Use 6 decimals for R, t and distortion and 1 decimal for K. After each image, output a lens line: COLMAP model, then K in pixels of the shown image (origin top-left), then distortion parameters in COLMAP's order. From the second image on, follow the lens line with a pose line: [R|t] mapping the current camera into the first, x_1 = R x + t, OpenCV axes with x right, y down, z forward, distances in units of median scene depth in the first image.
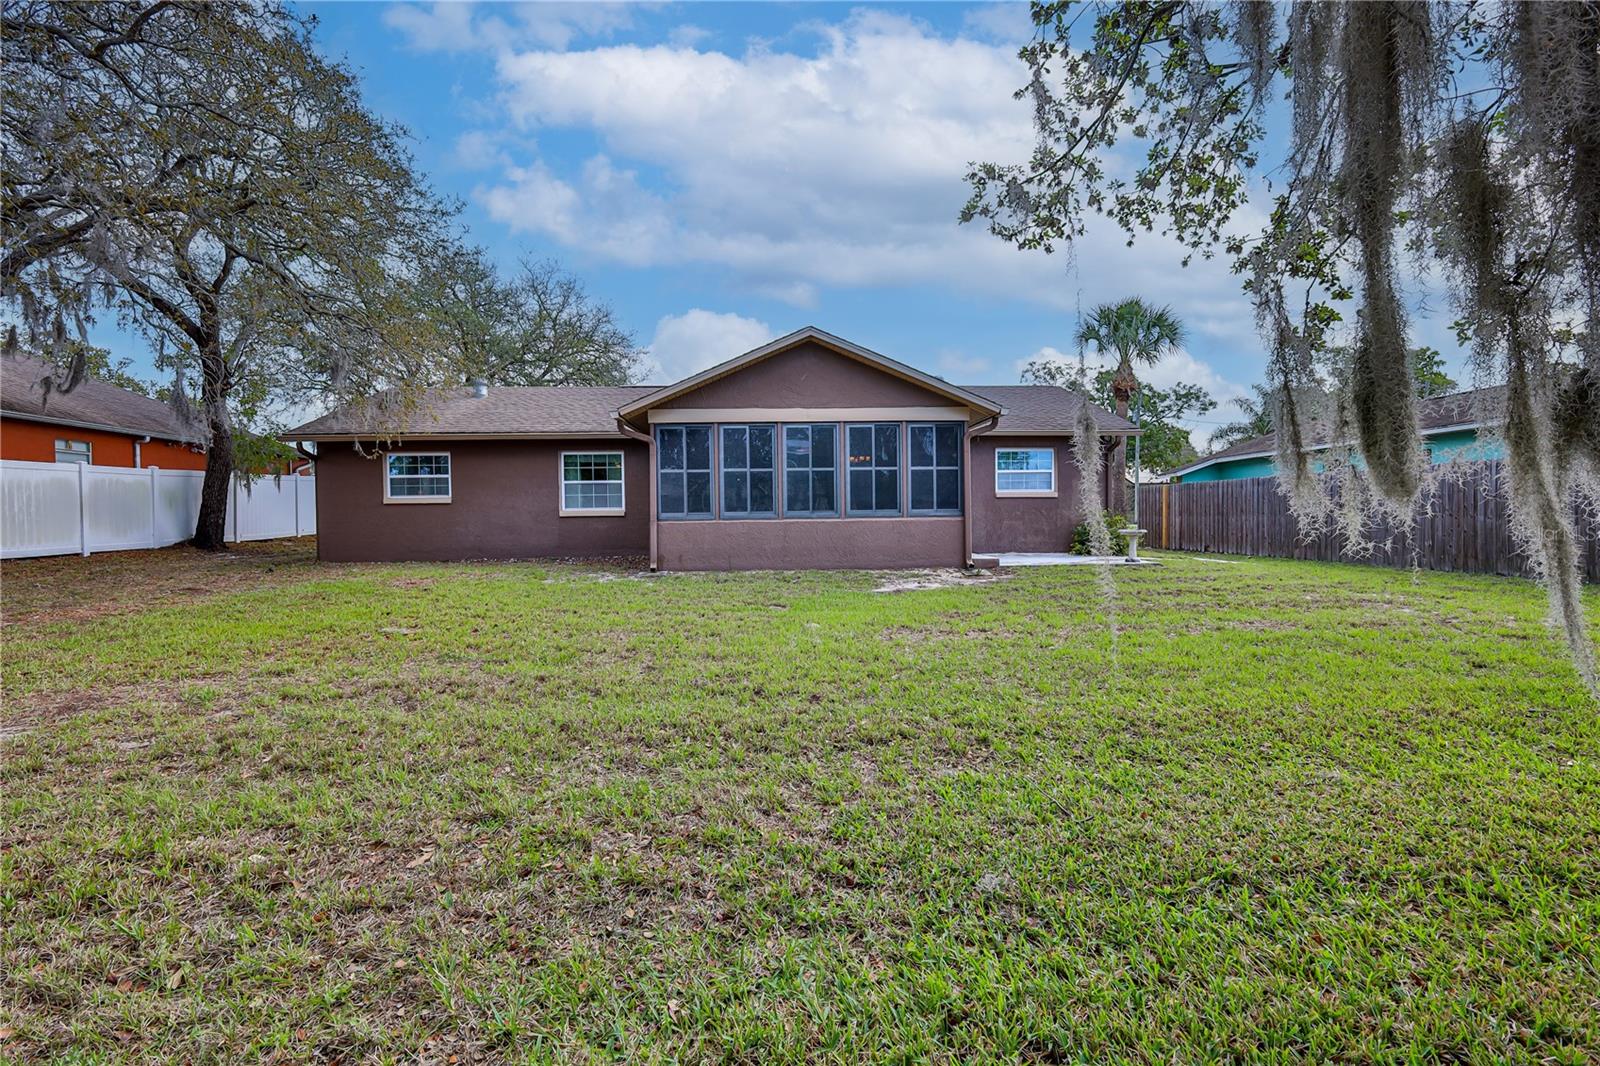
lens RADIAL K [[699.7, 0, 799.8], [0, 699.7, 521.3], [0, 0, 1]] dist [0.001205, -0.000030]
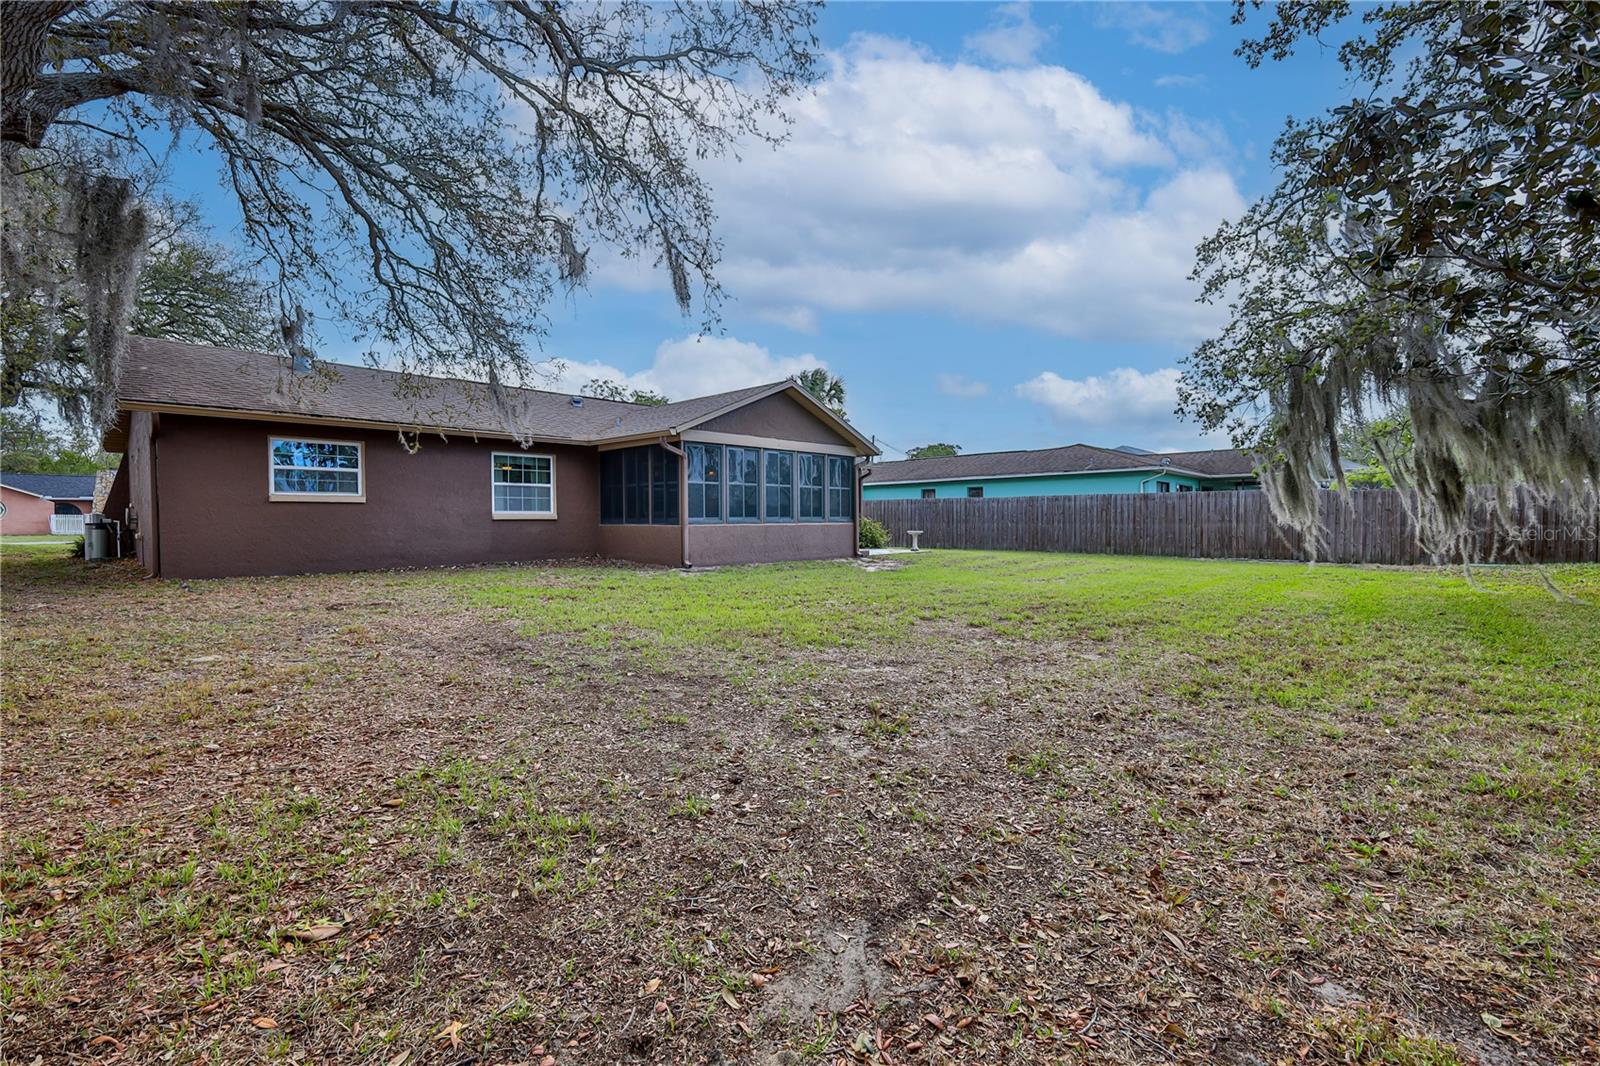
lens RADIAL K [[699.7, 0, 802.3], [0, 699.7, 536.7], [0, 0, 1]] dist [0.001205, -0.000030]
pose [[0.727239, -0.006831, 0.686350, -0.861701], [-0.005063, 0.999870, 0.015317, -0.000278], [-0.686366, -0.014614, 0.727110, 0.019122]]
